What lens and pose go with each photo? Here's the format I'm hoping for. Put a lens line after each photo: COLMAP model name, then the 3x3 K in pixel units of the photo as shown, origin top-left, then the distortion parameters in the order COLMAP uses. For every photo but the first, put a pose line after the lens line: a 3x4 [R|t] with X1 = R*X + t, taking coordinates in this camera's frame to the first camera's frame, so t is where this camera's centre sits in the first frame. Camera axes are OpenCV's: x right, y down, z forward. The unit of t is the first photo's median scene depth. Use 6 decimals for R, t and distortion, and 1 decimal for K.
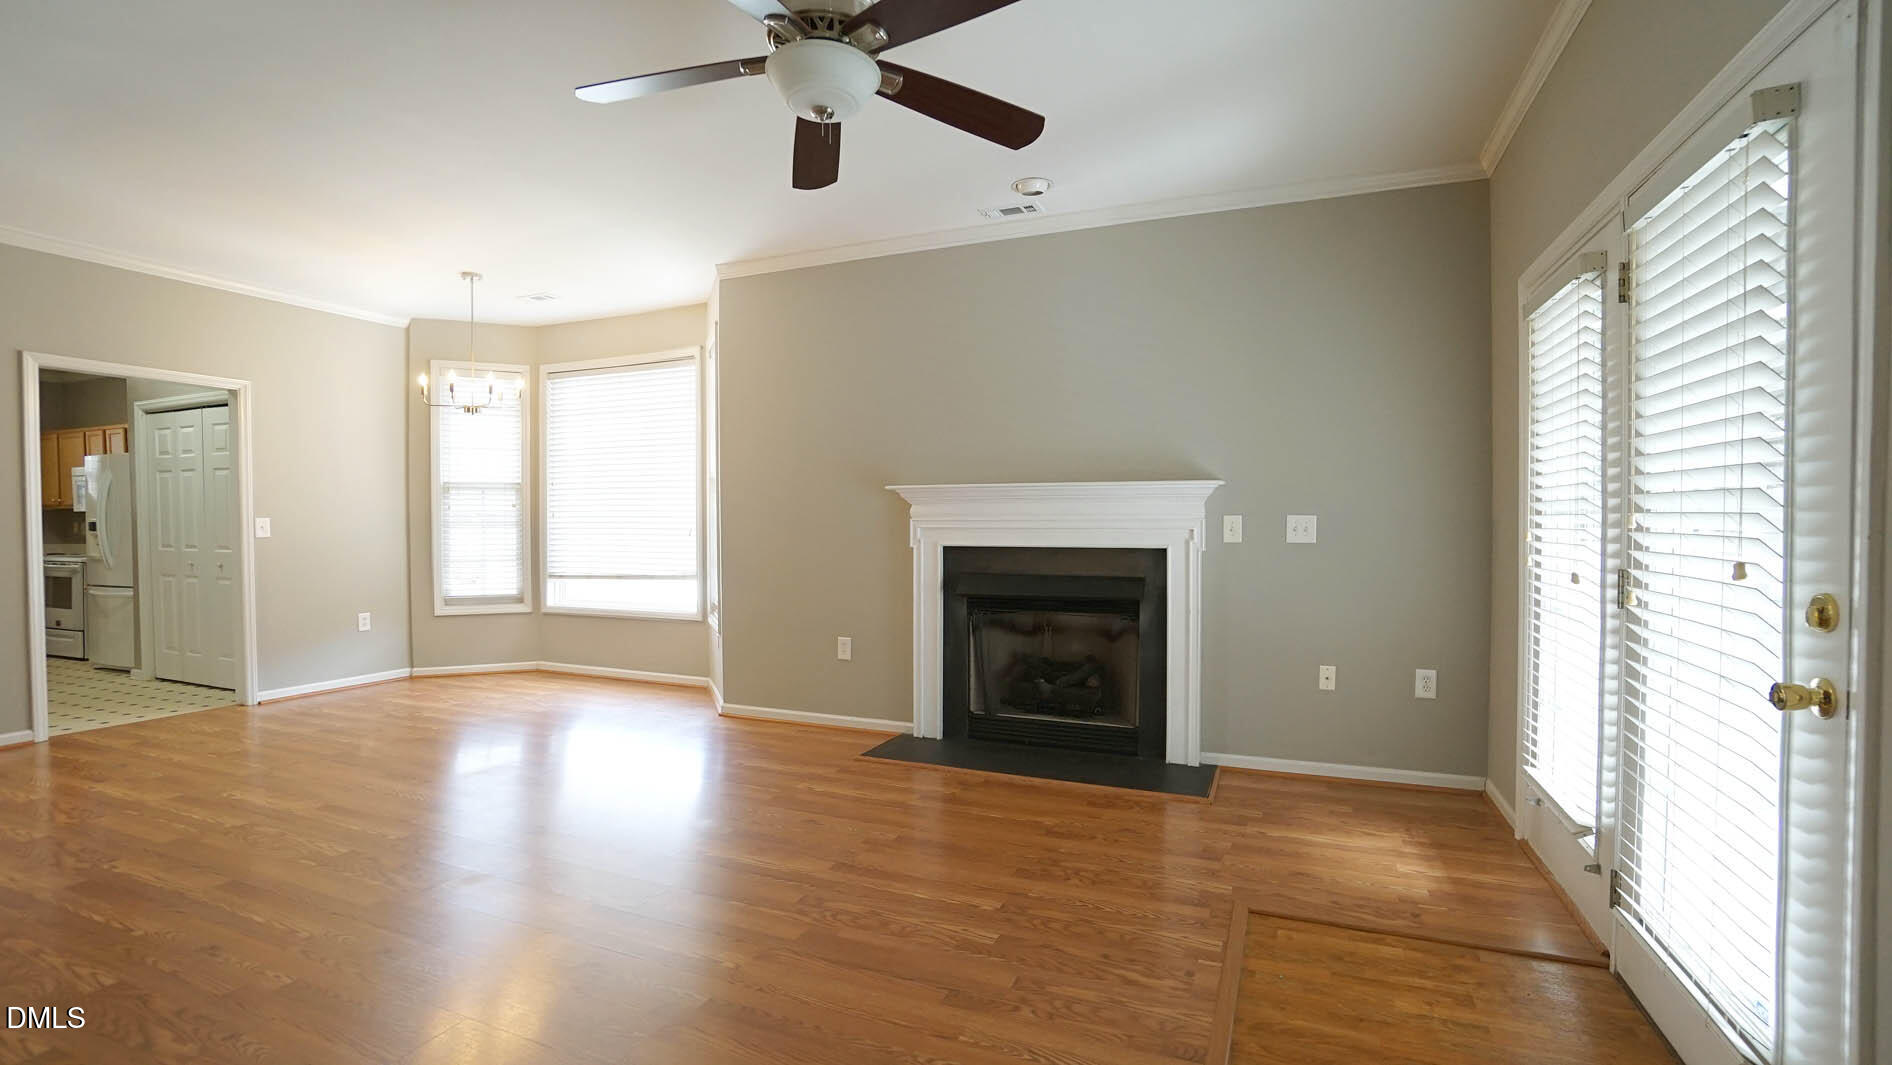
lens RADIAL K [[834.5, 0, 949.8], [0, 834.5, 538.0], [0, 0, 1]] dist [-0.067480, 0.025403]
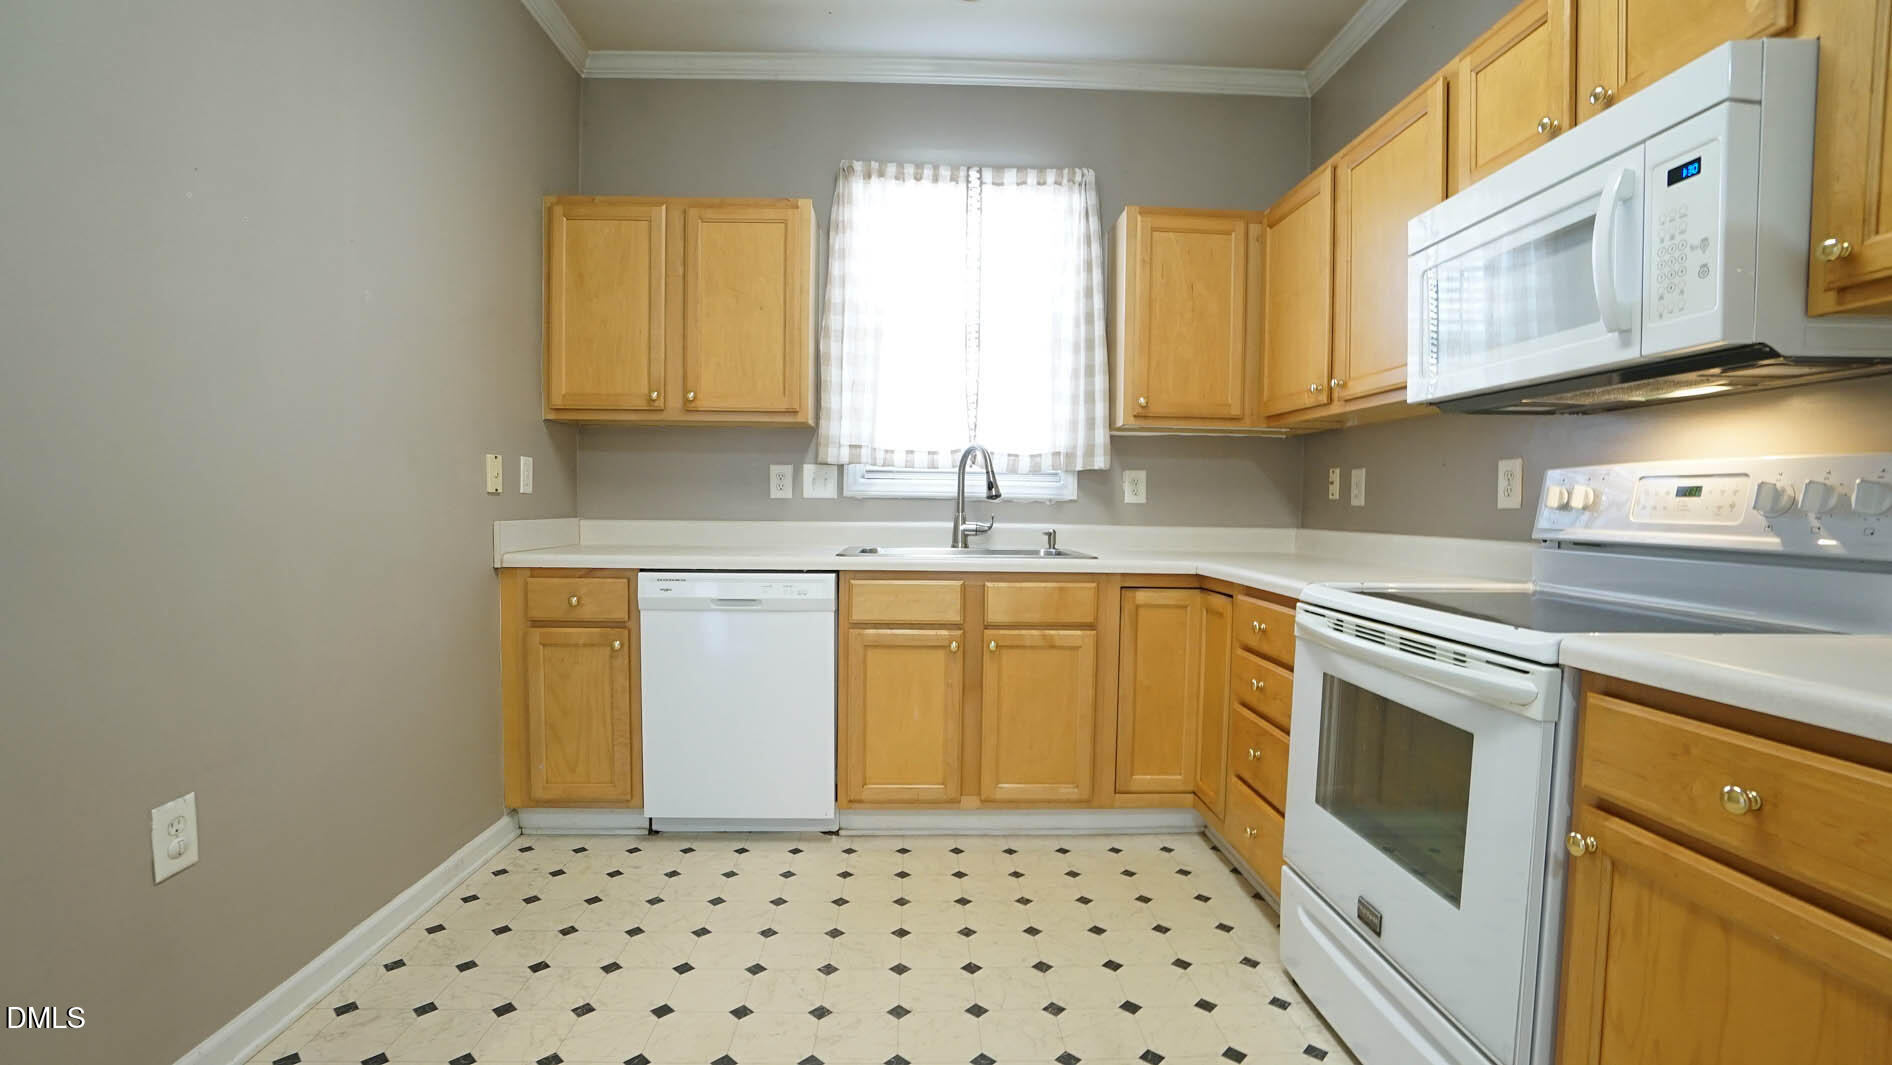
lens RADIAL K [[837.9, 0, 948.7], [0, 837.9, 537.5], [0, 0, 1]] dist [-0.065259, 0.025312]
pose [[0.421546, 0.047303, -0.905572, -1.360856], [-0.035695, 0.998730, 0.035552, 0.005272], [0.906104, 0.017338, 0.422699, 1.126089]]
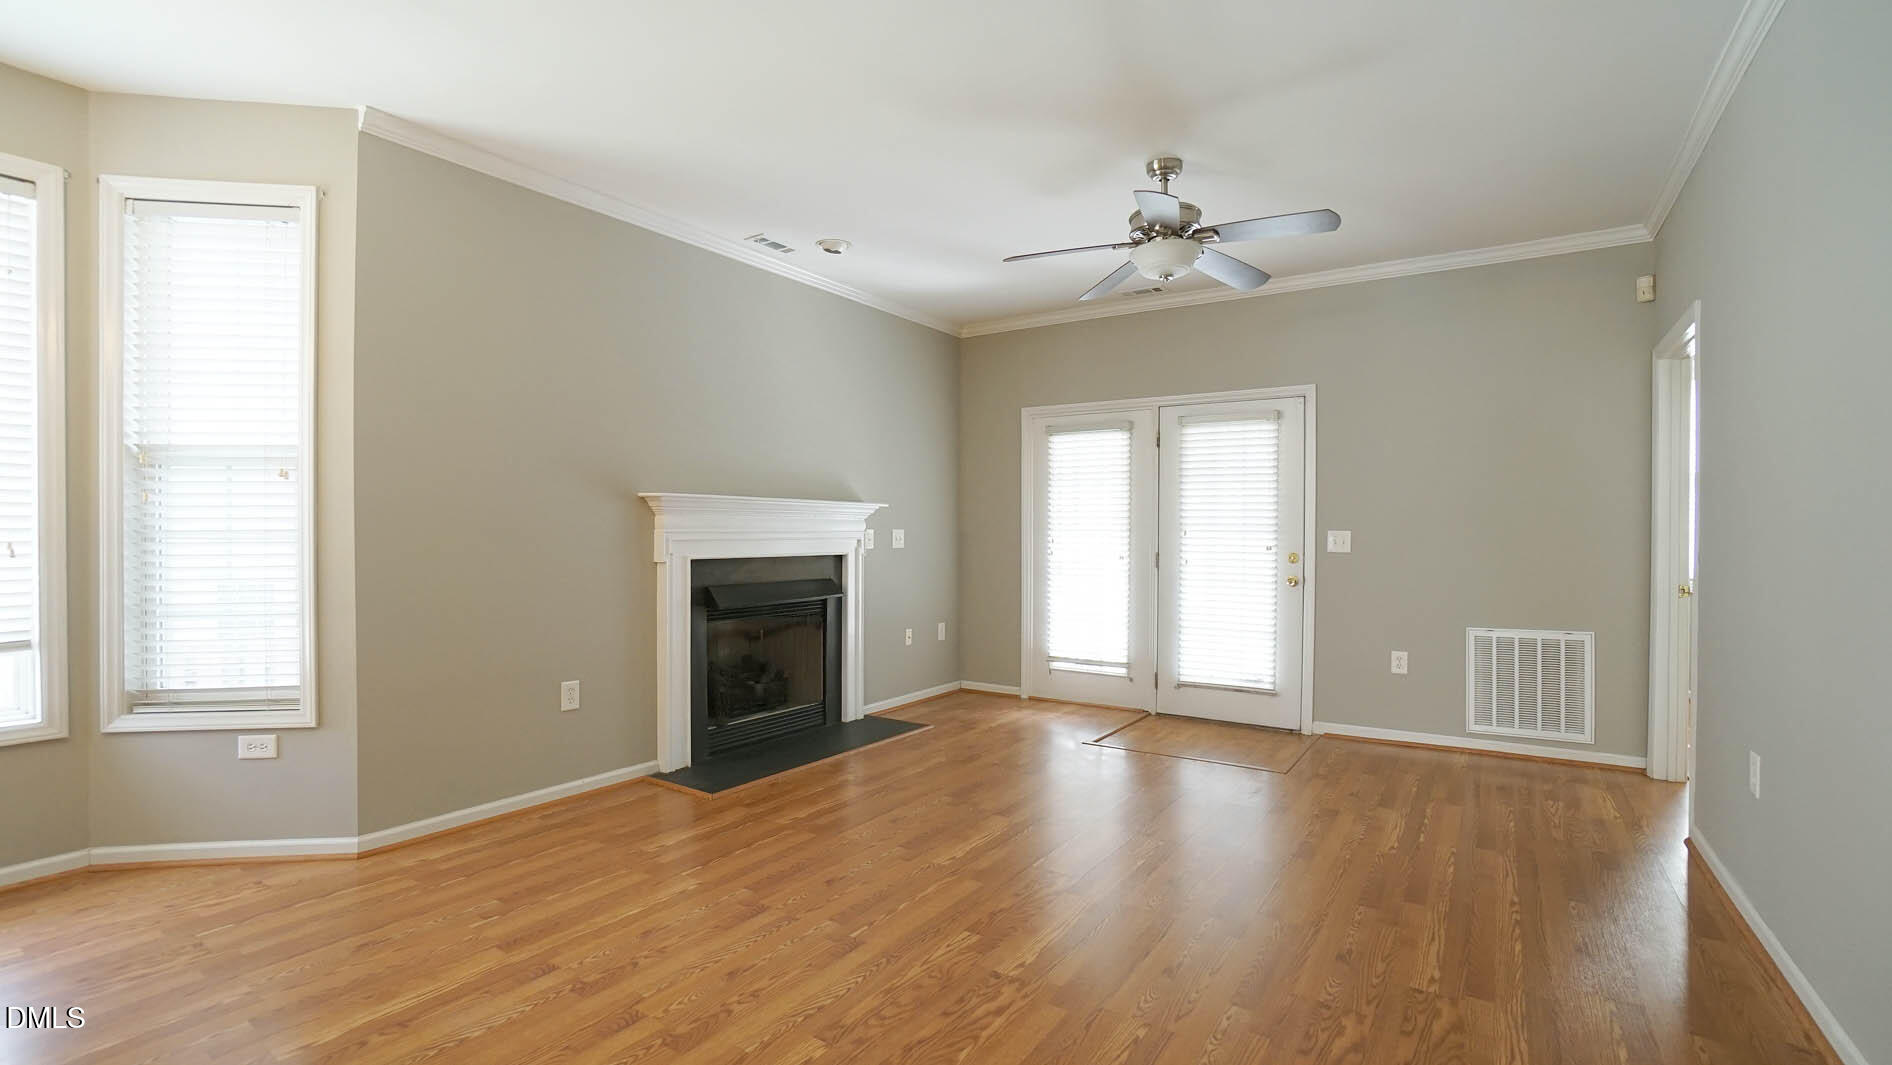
lens RADIAL K [[834.5, 0, 949.8], [0, 834.5, 538.0], [0, 0, 1]] dist [-0.067480, 0.025403]
pose [[0.193336, -0.004313, 0.981123, -0.759476], [0.017881, 0.999840, 0.000872, -0.008728], [-0.980970, 0.017375, 0.193382, 0.465176]]
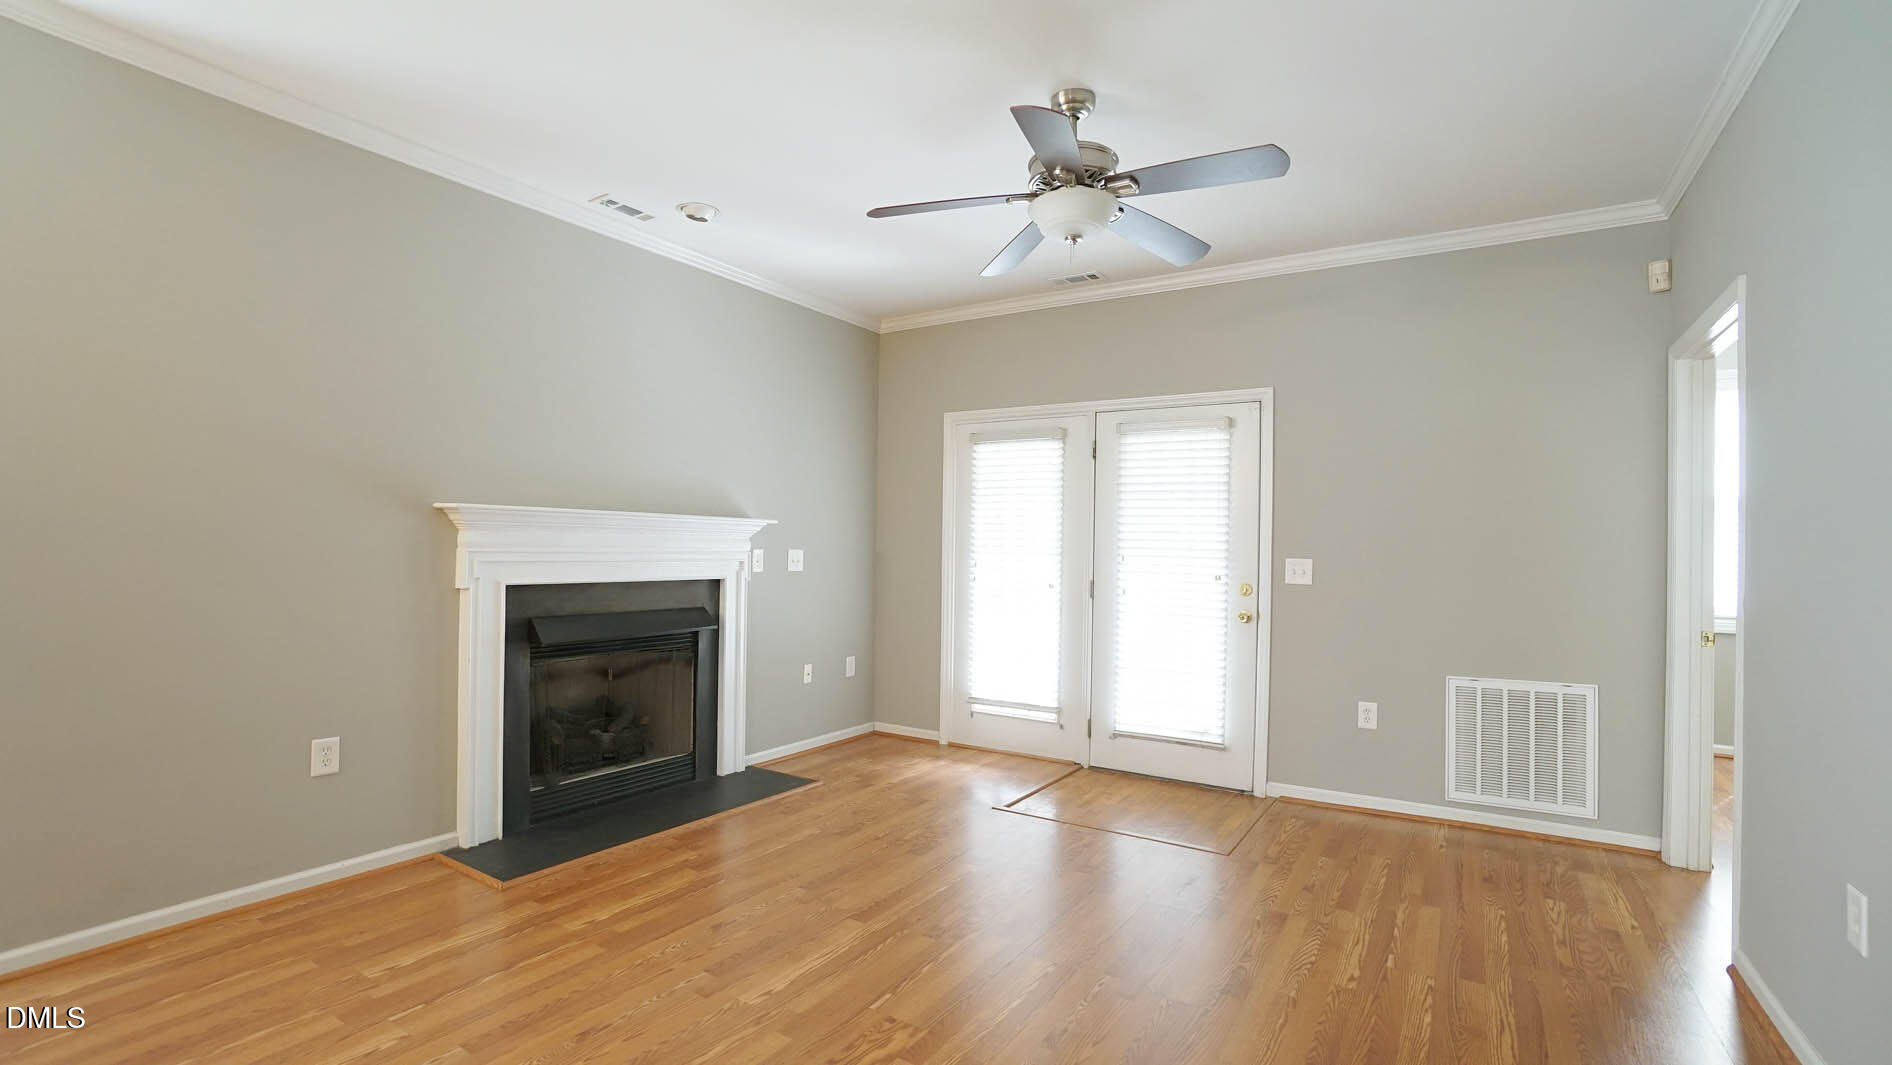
lens RADIAL K [[834.5, 0, 949.8], [0, 834.5, 538.0], [0, 0, 1]] dist [-0.067480, 0.025403]
pose [[0.170258, 0.016150, 0.985267, -0.599685], [0.004707, 0.999841, -0.017202, -0.016323], [-0.985388, 0.007566, 0.170155, 0.408049]]
